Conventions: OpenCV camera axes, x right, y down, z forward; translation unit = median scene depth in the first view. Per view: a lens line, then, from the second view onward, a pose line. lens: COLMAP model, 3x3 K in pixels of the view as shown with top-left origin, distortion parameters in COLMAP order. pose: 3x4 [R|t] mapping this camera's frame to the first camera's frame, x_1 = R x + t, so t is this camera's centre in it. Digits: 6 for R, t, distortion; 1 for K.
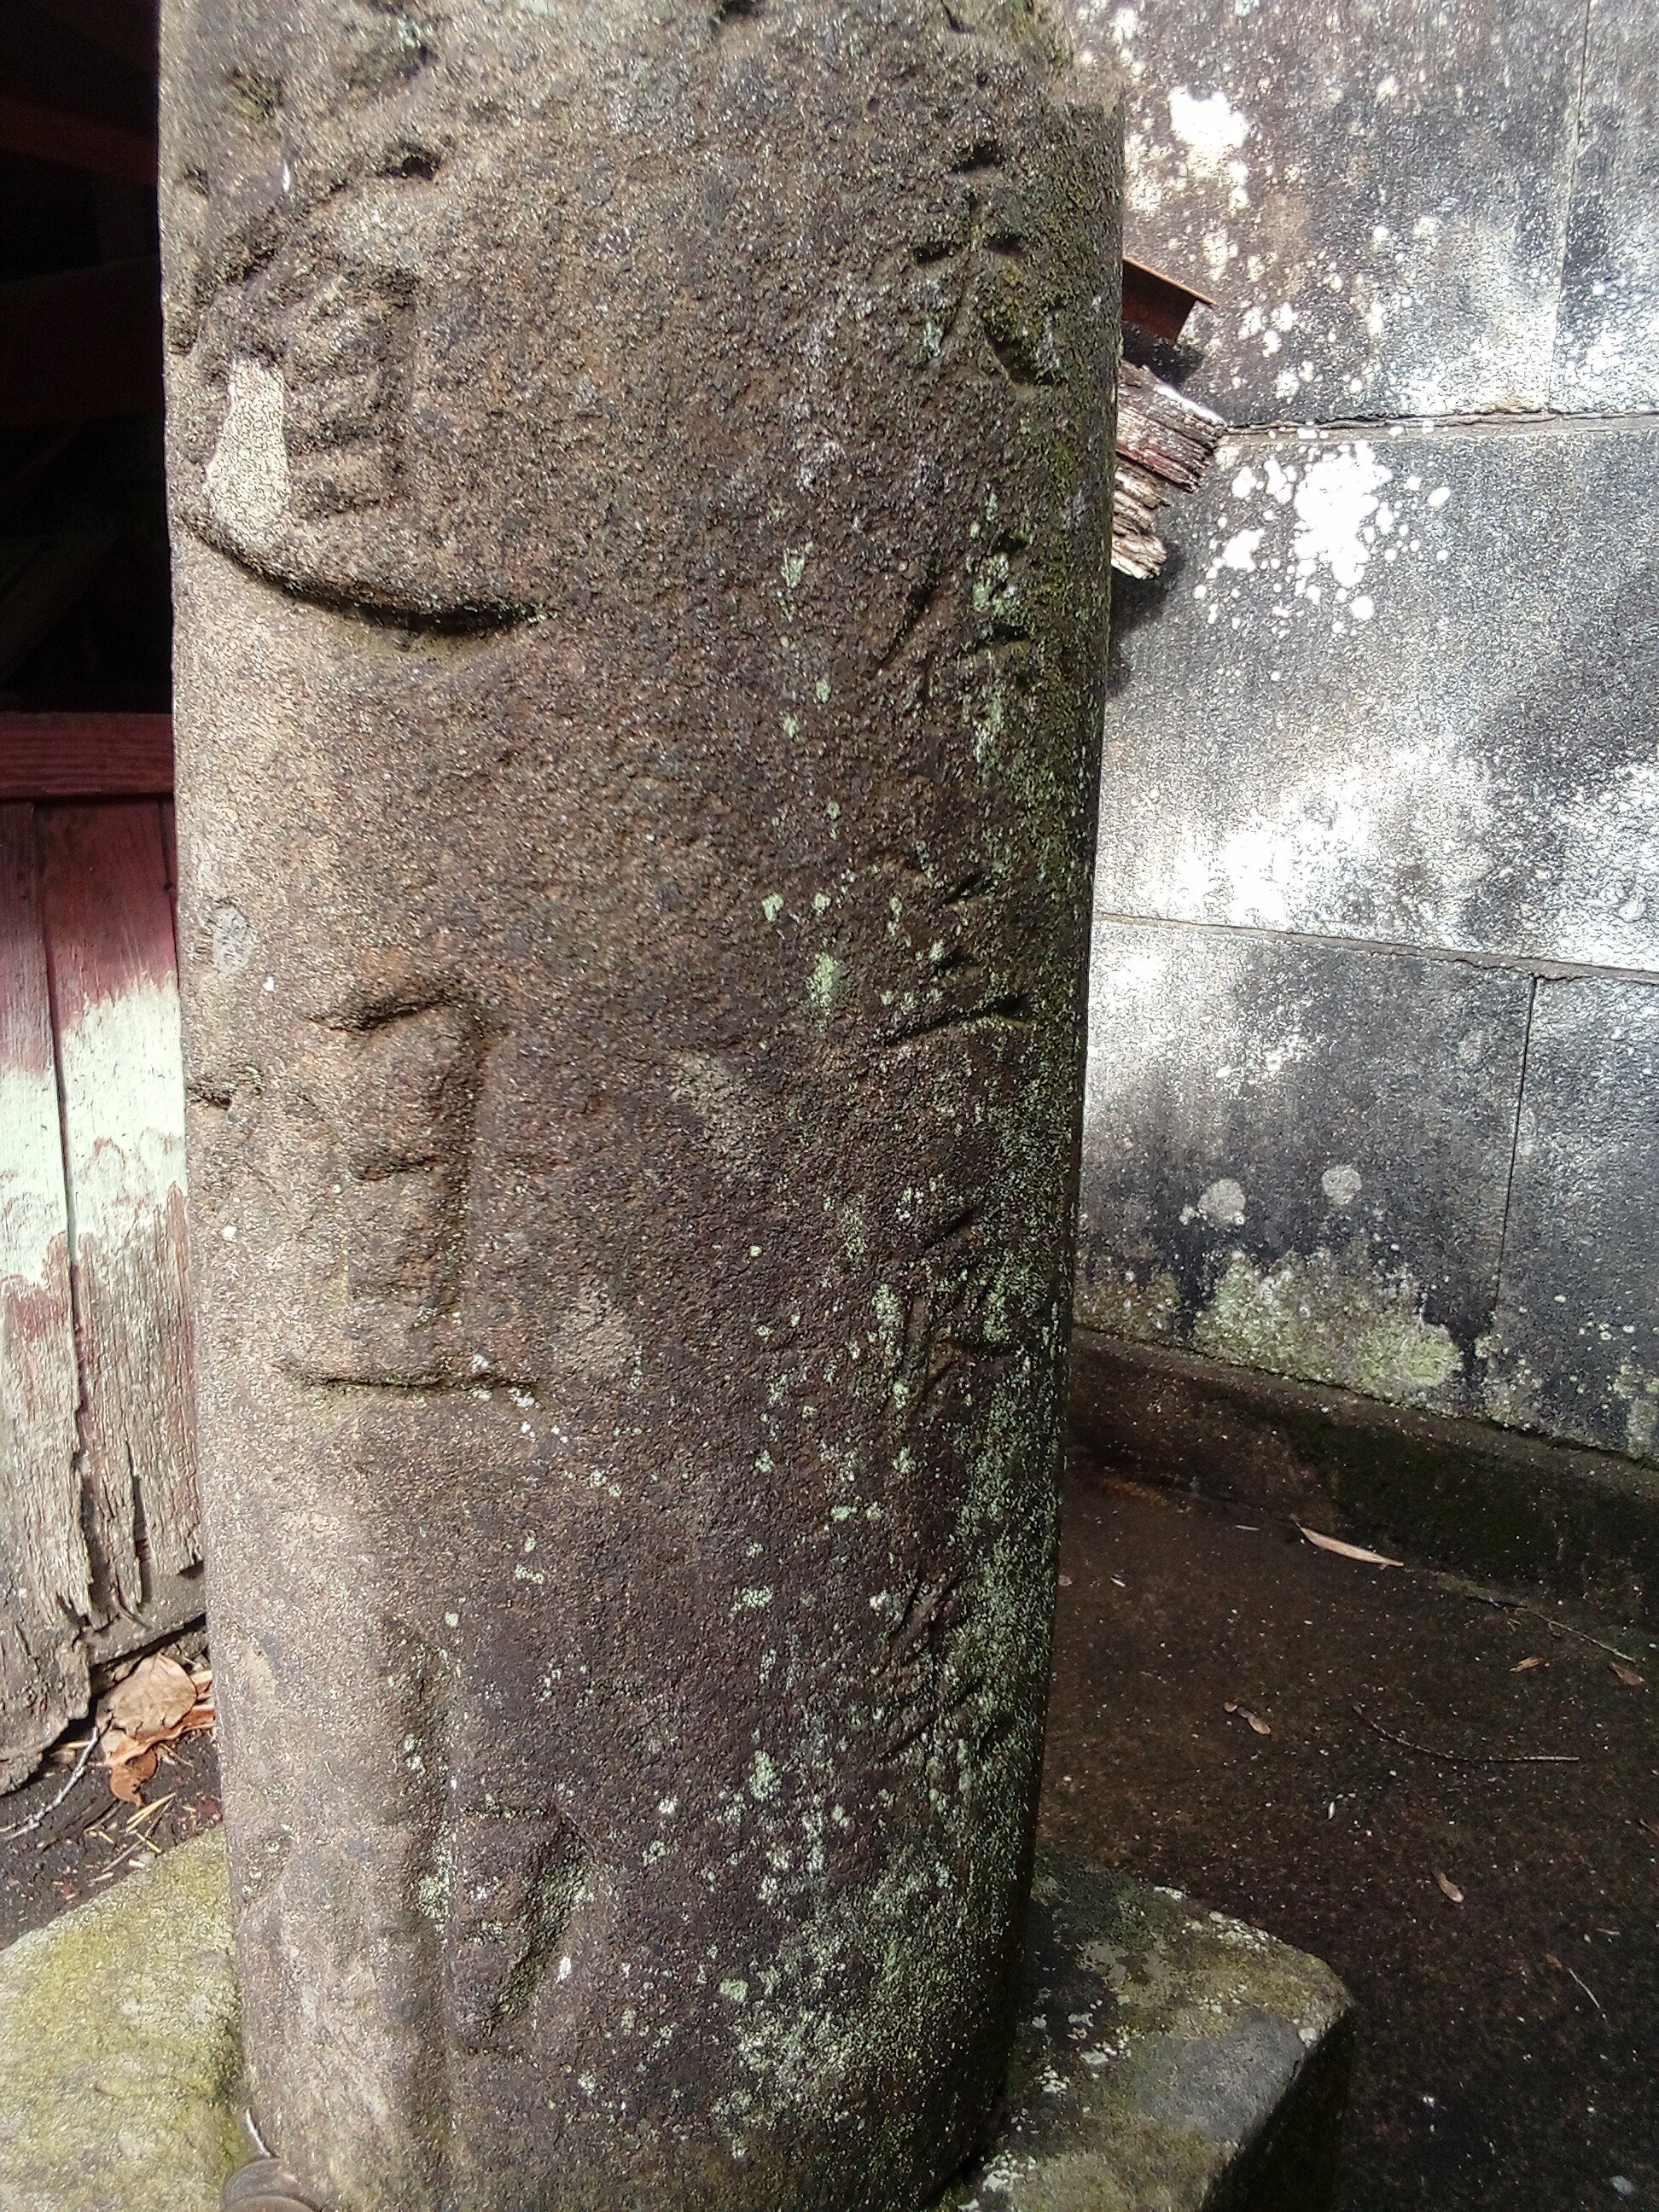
lens RADIAL K [[1871.1, 0, 829.5], [0, 1871.1, 1106.0], [0, 0, 1]] dist [0.053140, -0.092023]
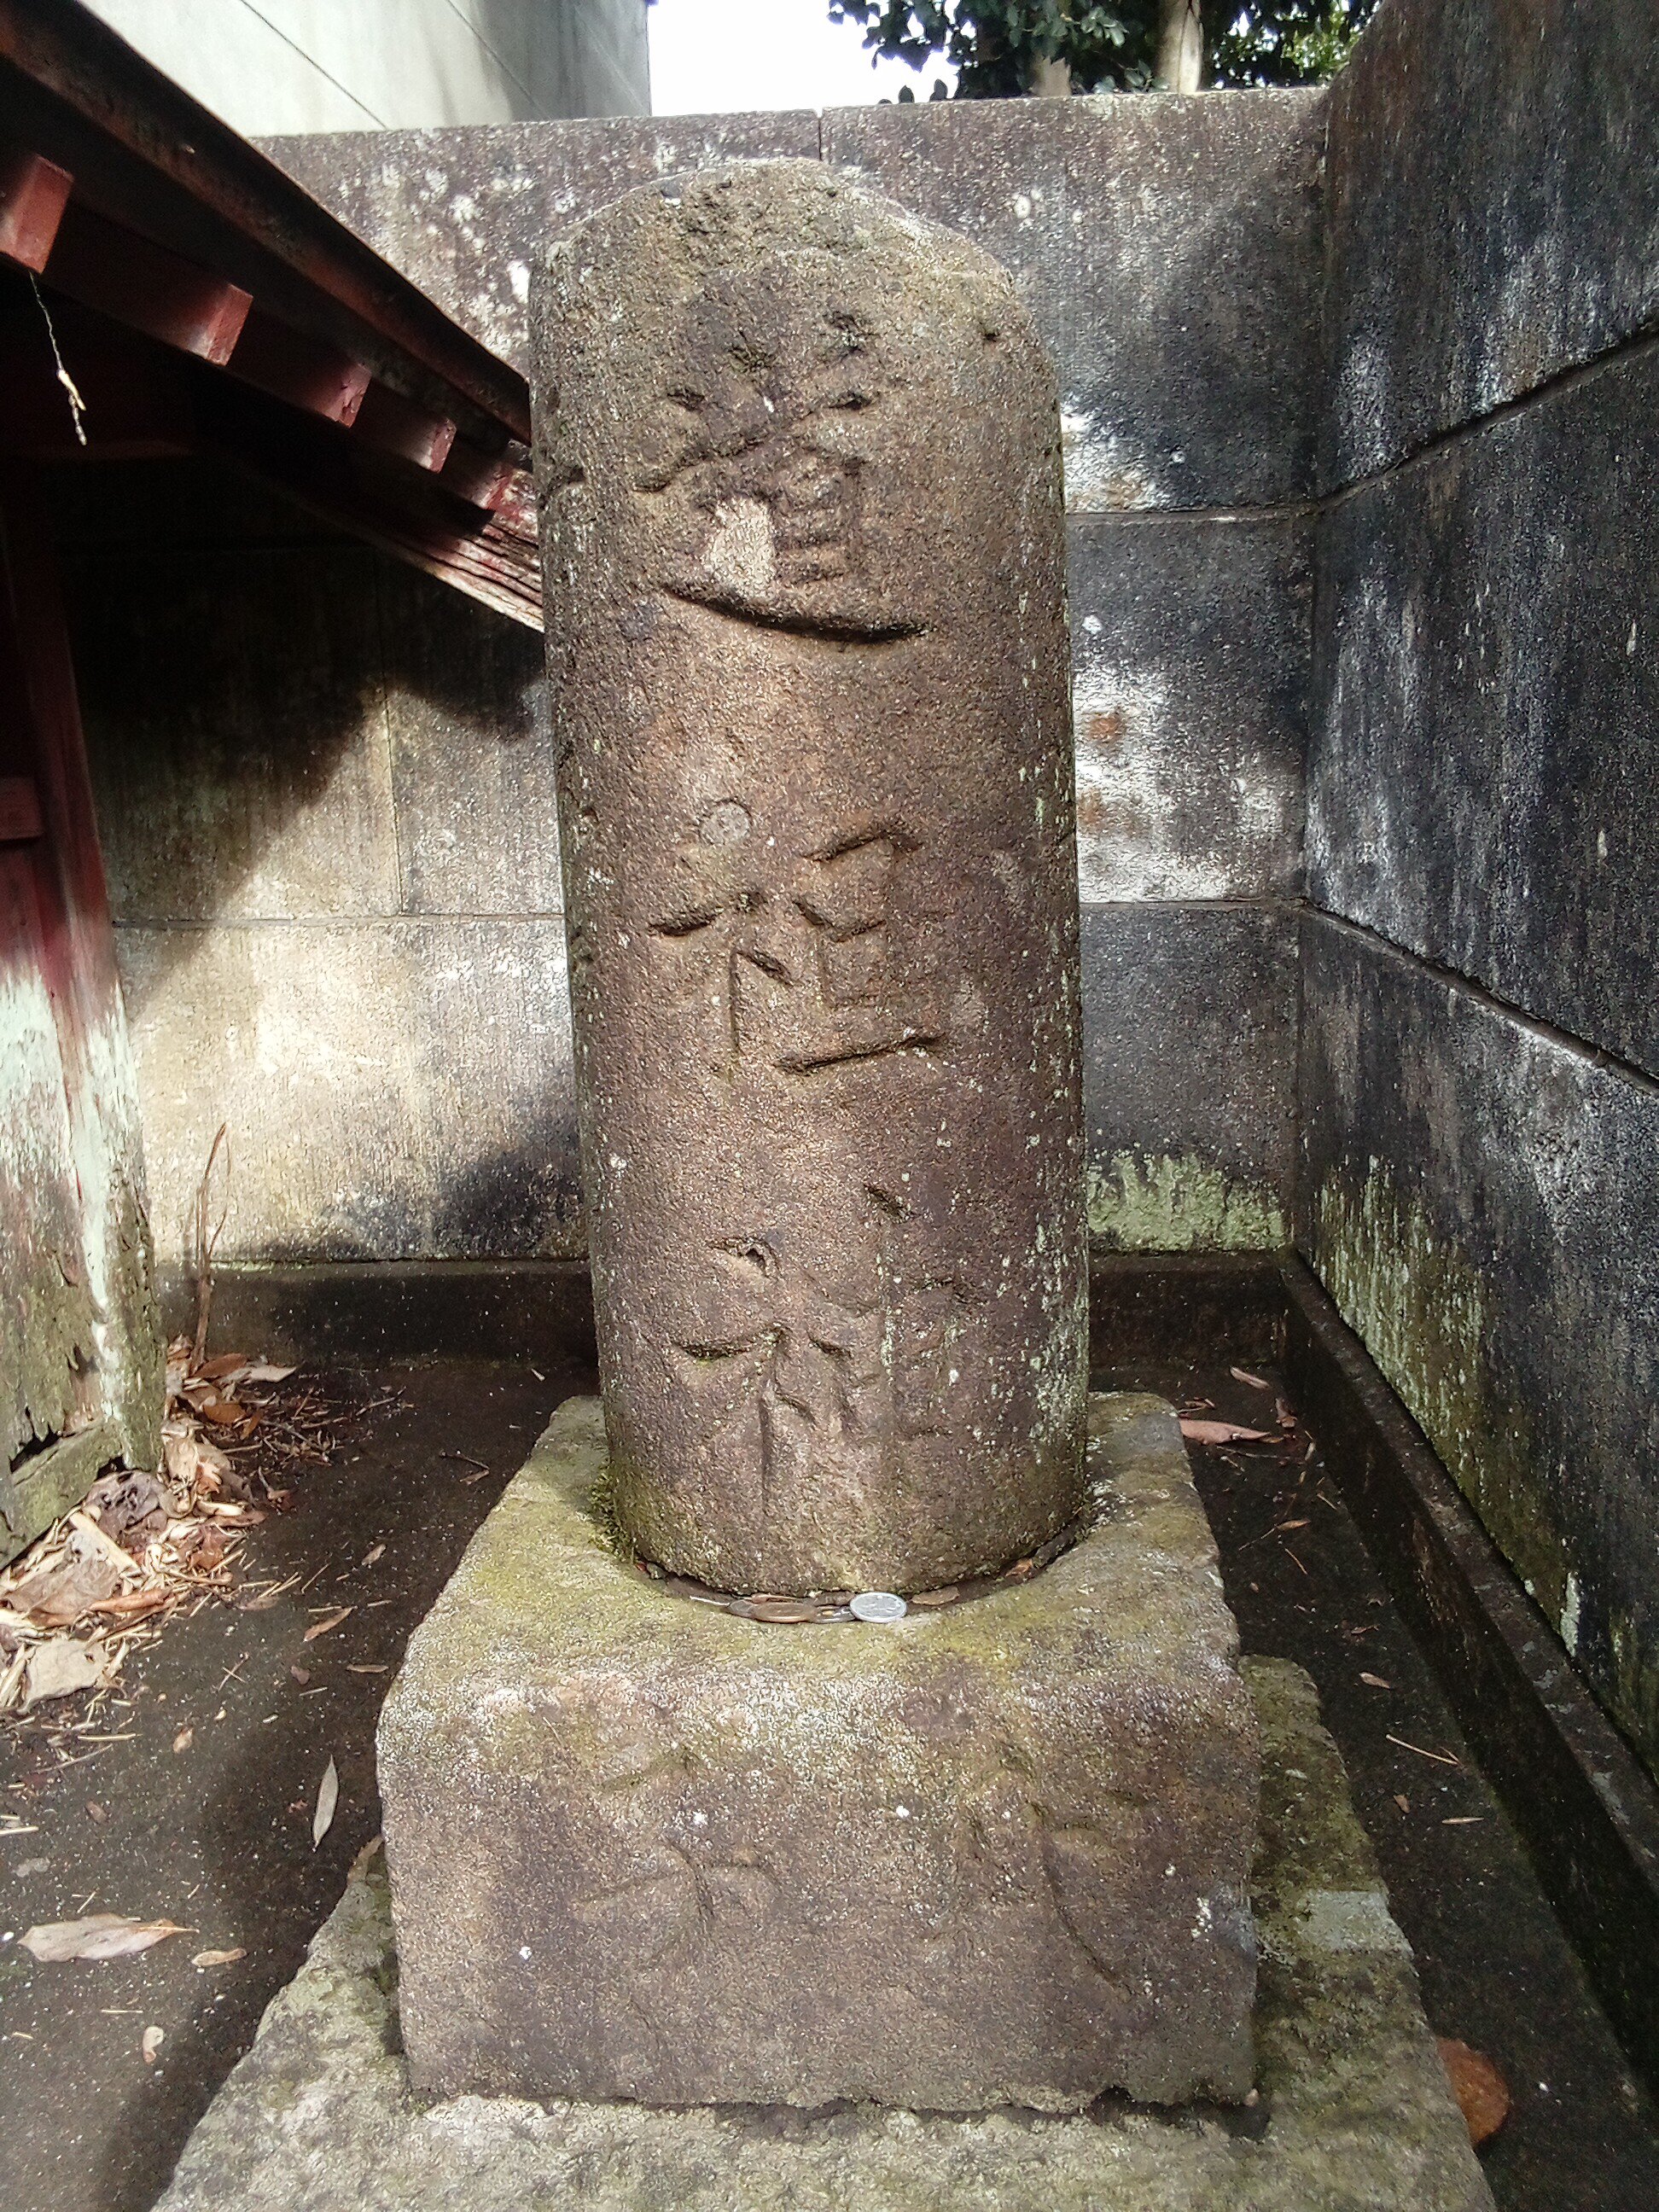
lens RADIAL K [[1871.1, 0, 829.5], [0, 1871.1, 1106.0], [0, 0, 1]] dist [0.053140, -0.092023]
pose [[0.851614, -0.149885, 0.502282, -1.239713], [0.170263, 0.985384, 0.005367, 0.192672], [-0.495745, 0.080949, 0.864687, -0.580854]]
